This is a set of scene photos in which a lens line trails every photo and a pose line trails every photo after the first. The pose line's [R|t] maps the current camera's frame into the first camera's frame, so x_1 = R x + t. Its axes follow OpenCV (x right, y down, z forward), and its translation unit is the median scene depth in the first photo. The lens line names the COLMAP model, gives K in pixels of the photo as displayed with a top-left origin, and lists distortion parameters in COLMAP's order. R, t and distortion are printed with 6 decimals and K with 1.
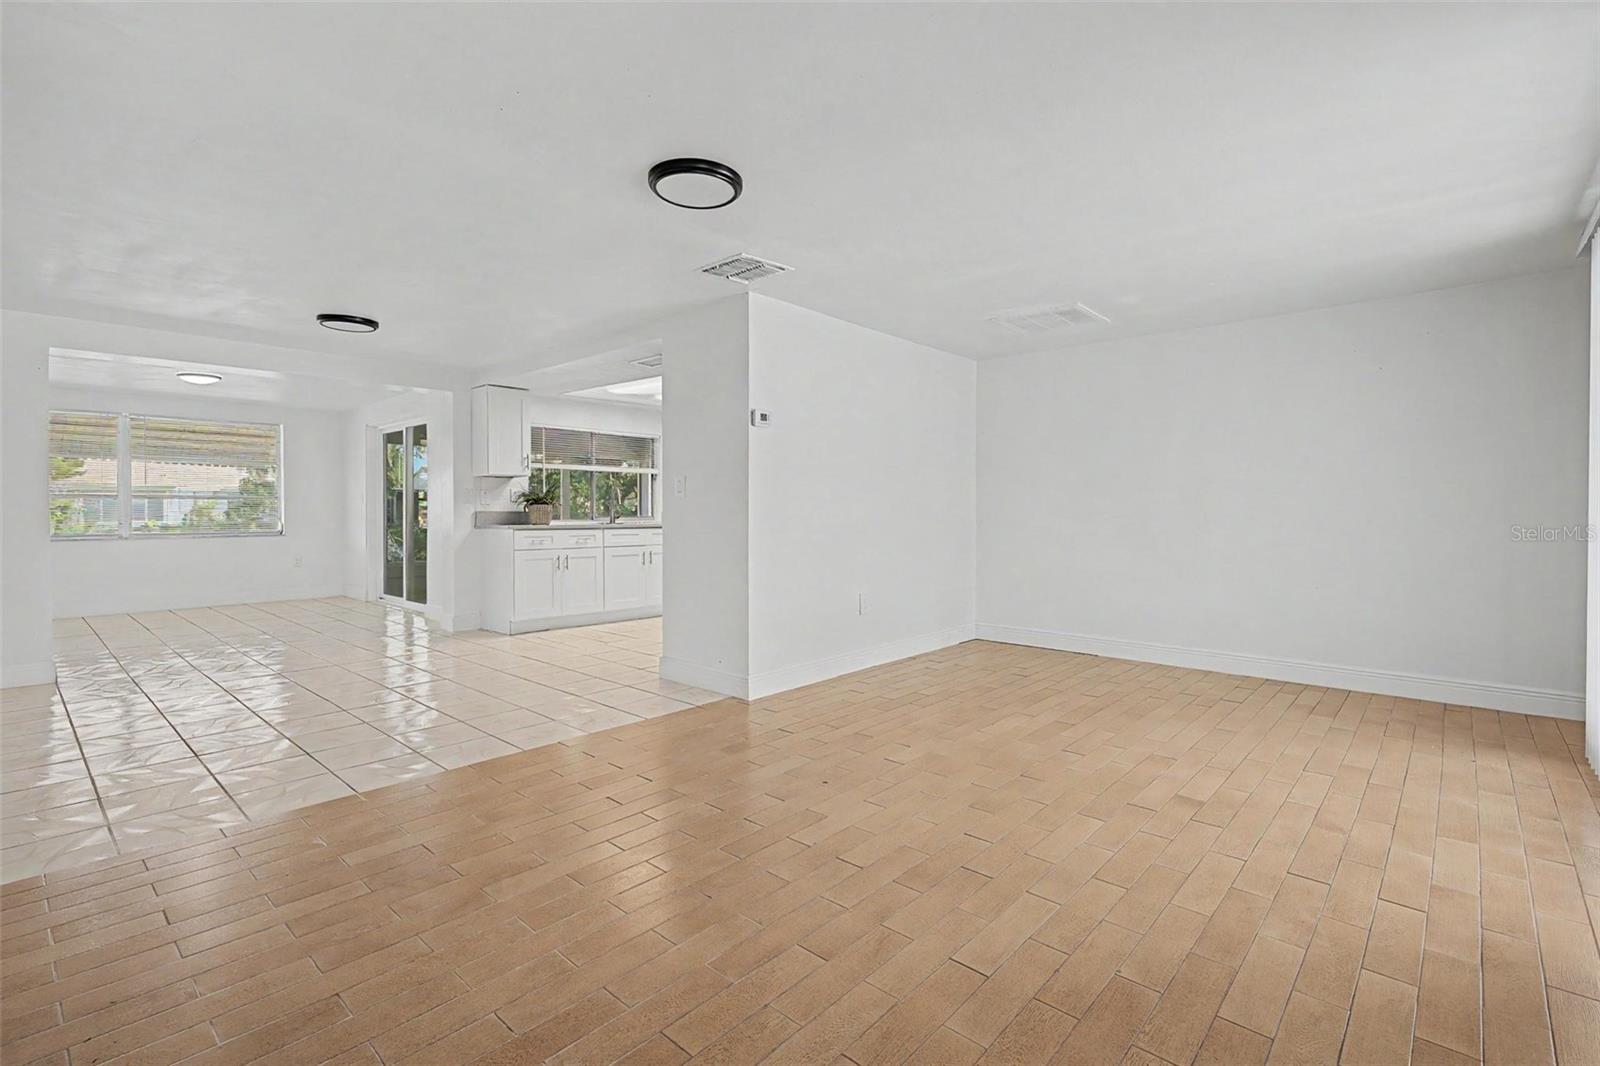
lens RADIAL K [[728.6, 0, 796.0], [0, 728.6, 521.8], [0, 0, 1]] dist [-0.002395, -0.000313]
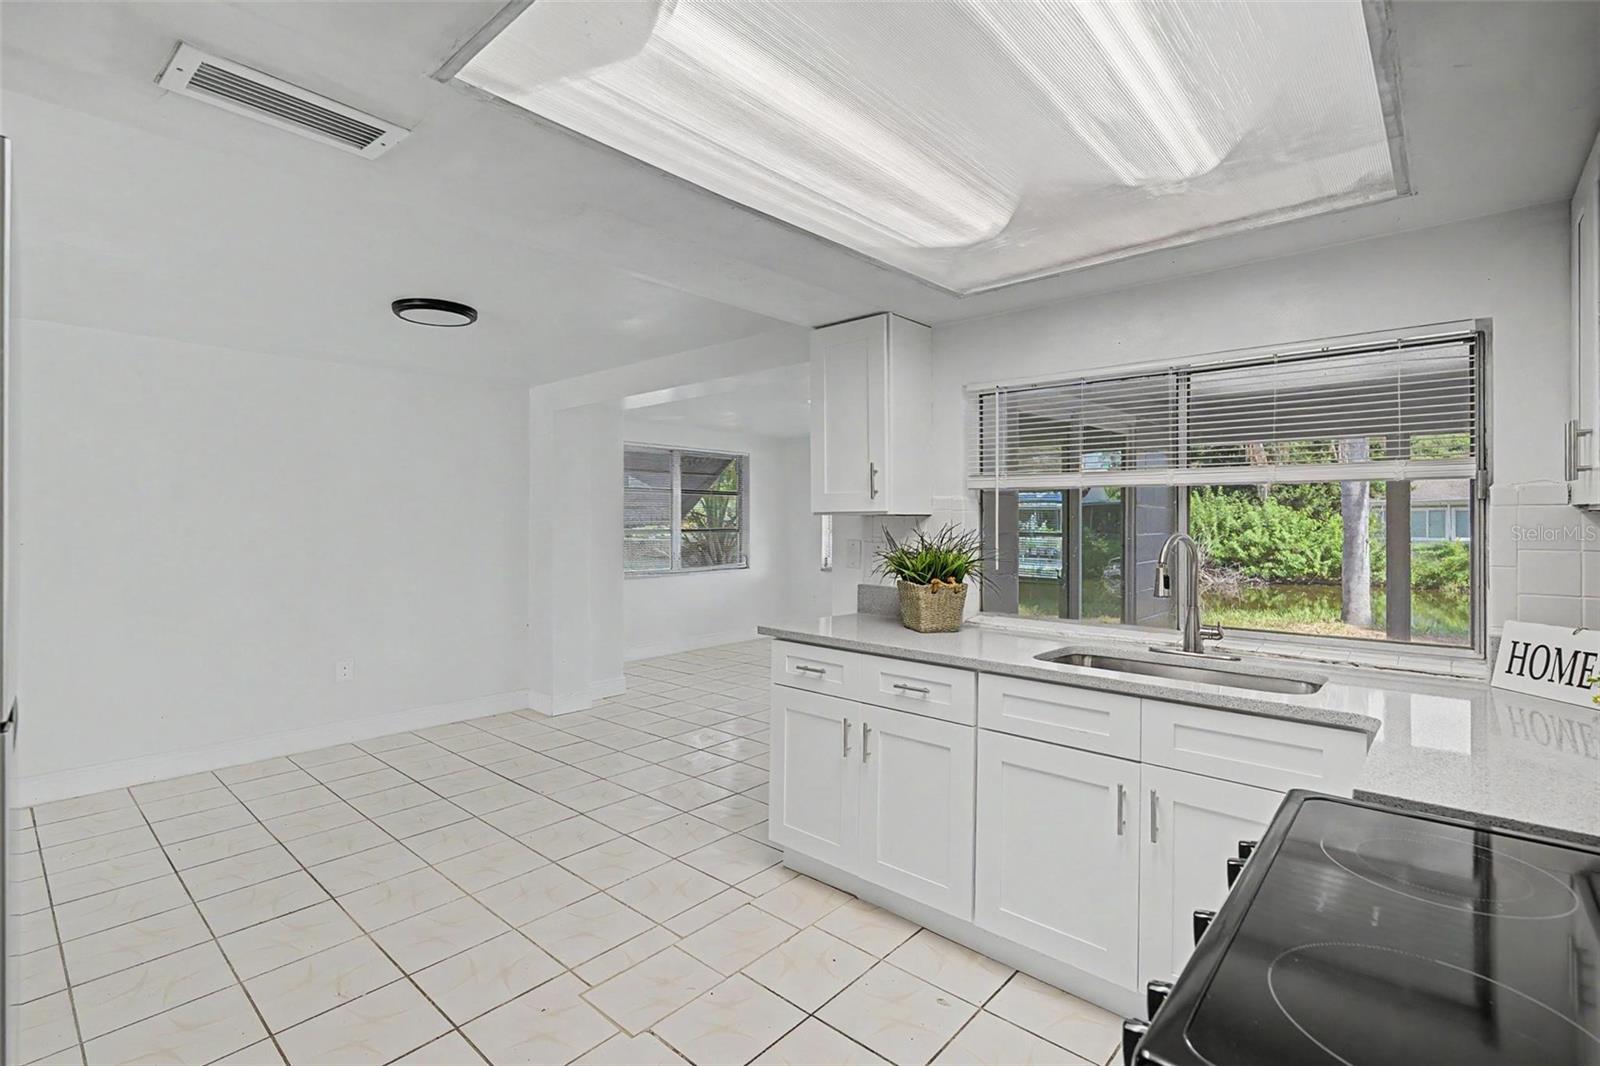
lens RADIAL K [[728.6, 0, 802.4], [0, 728.6, 520.0], [0, 0, 1]] dist [-0.002395, -0.000313]
pose [[0.005332, 0.000323, -0.999986, 0.056964], [-0.017052, 0.999855, 0.000232, -0.053815], [0.999840, 0.017050, 0.005337, 0.885134]]
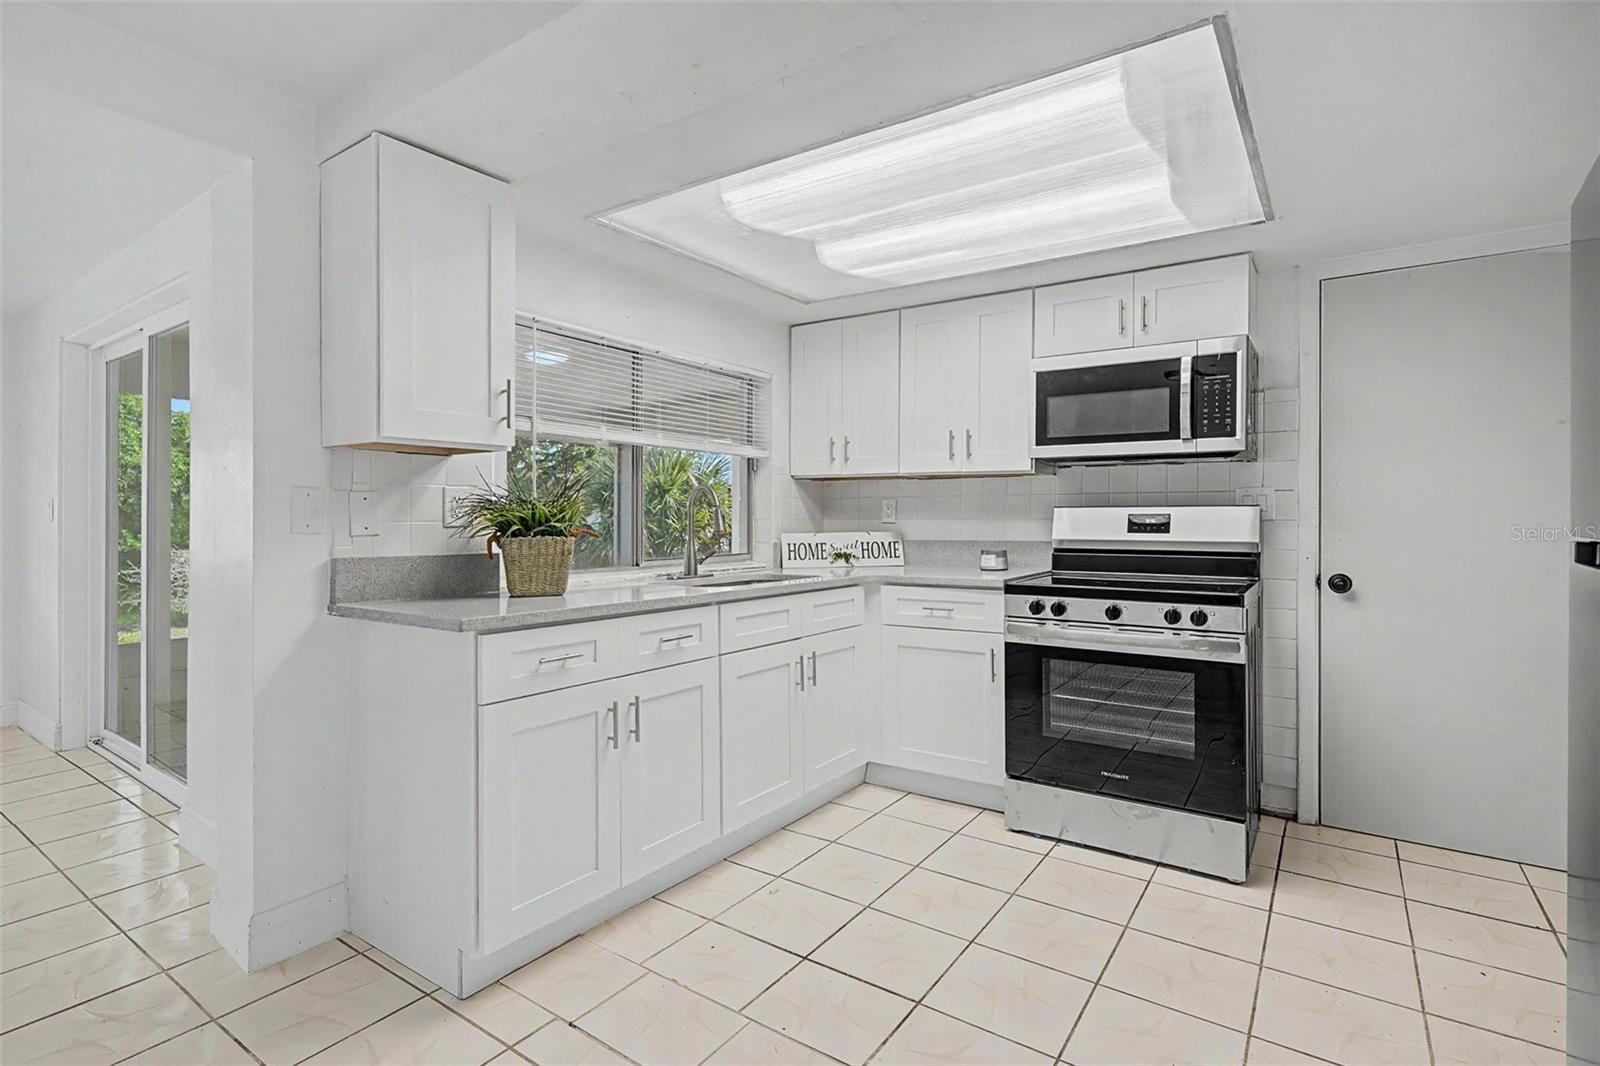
lens RADIAL K [[769.7, 0, 790.9], [0, 769.7, 518.4], [0, 0, 1]] dist [0.005311, 0.001532]
pose [[0.993837, 0.001770, 0.110841, -0.261132], [-0.000376, 0.999921, -0.012598, -0.025470], [-0.110854, 0.012479, 0.993758, 0.602353]]
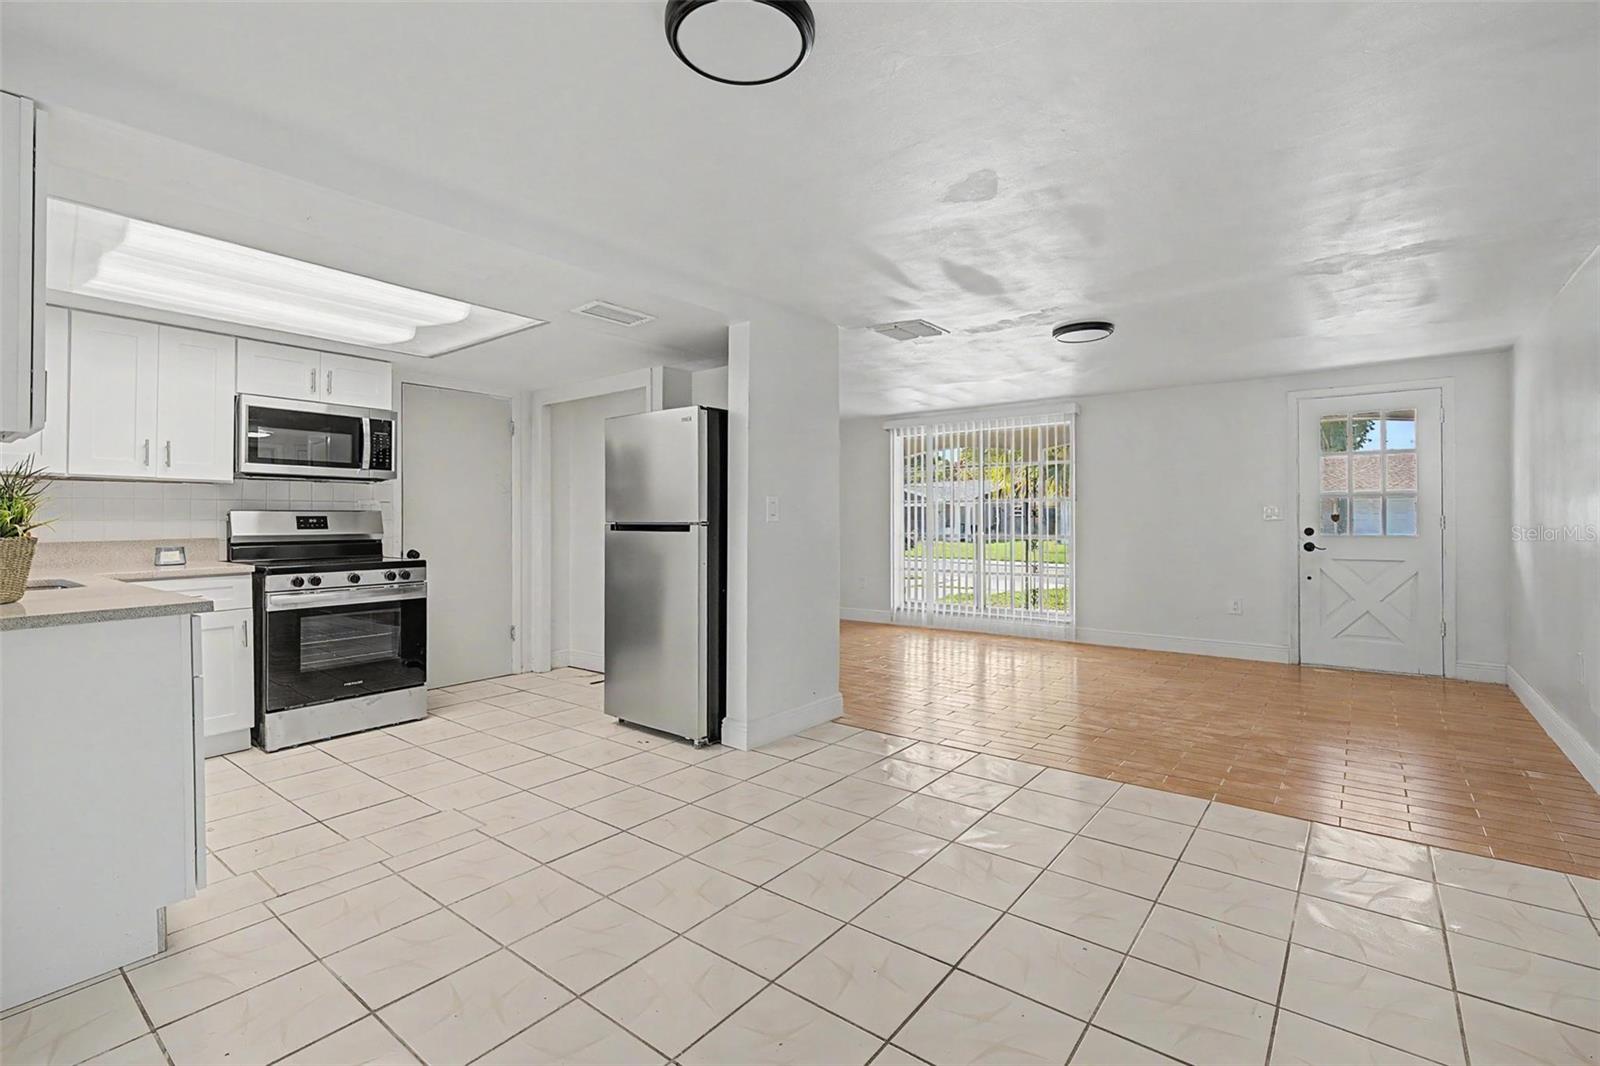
lens RADIAL K [[728.6, 0, 797.3], [0, 728.6, 513.2], [0, 0, 1]] dist [-0.002395, -0.000313]
pose [[-0.067248, 0.010274, 0.997683, -0.637941], [0.019122, 0.999777, -0.009007, -0.022768], [-0.997553, 0.018472, -0.067429, 0.658338]]
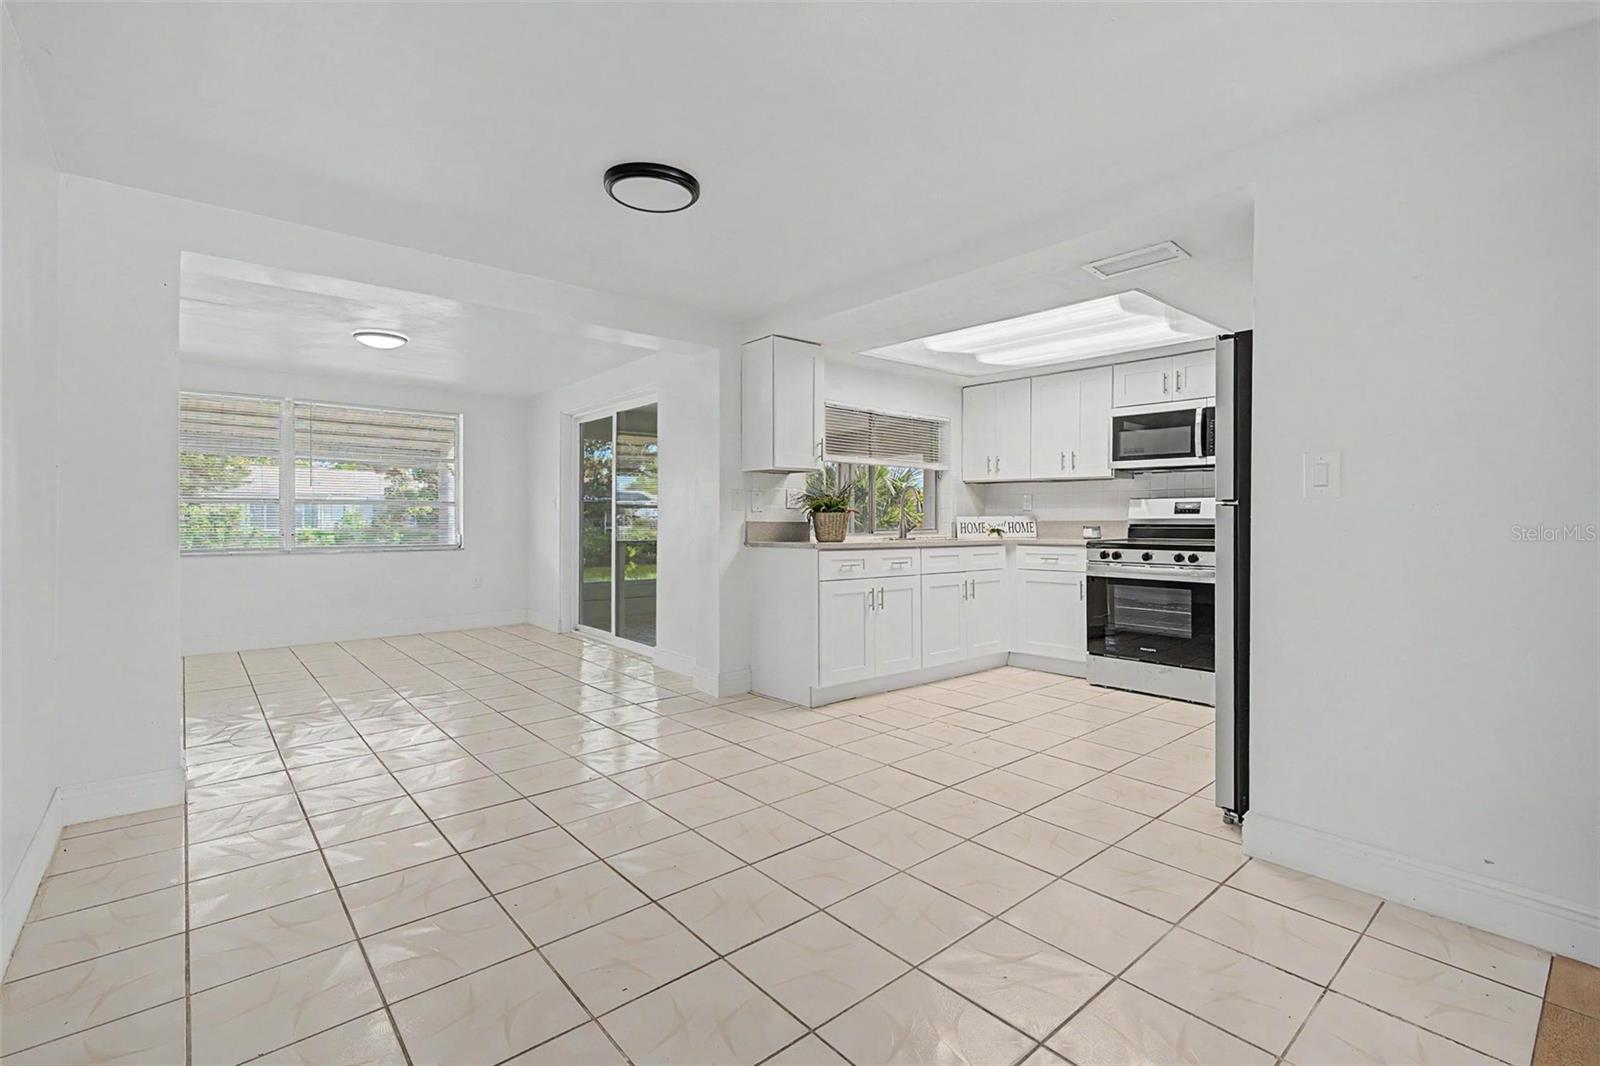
lens RADIAL K [[728.6, 0, 791.9], [0, 728.6, 519.9], [0, 0, 1]] dist [-0.002395, -0.000313]
pose [[0.990787, 0.002601, -0.135403, -0.280776], [-0.004308, 0.999915, -0.012315, -0.007177], [0.135359, 0.012785, 0.990714, 0.297209]]
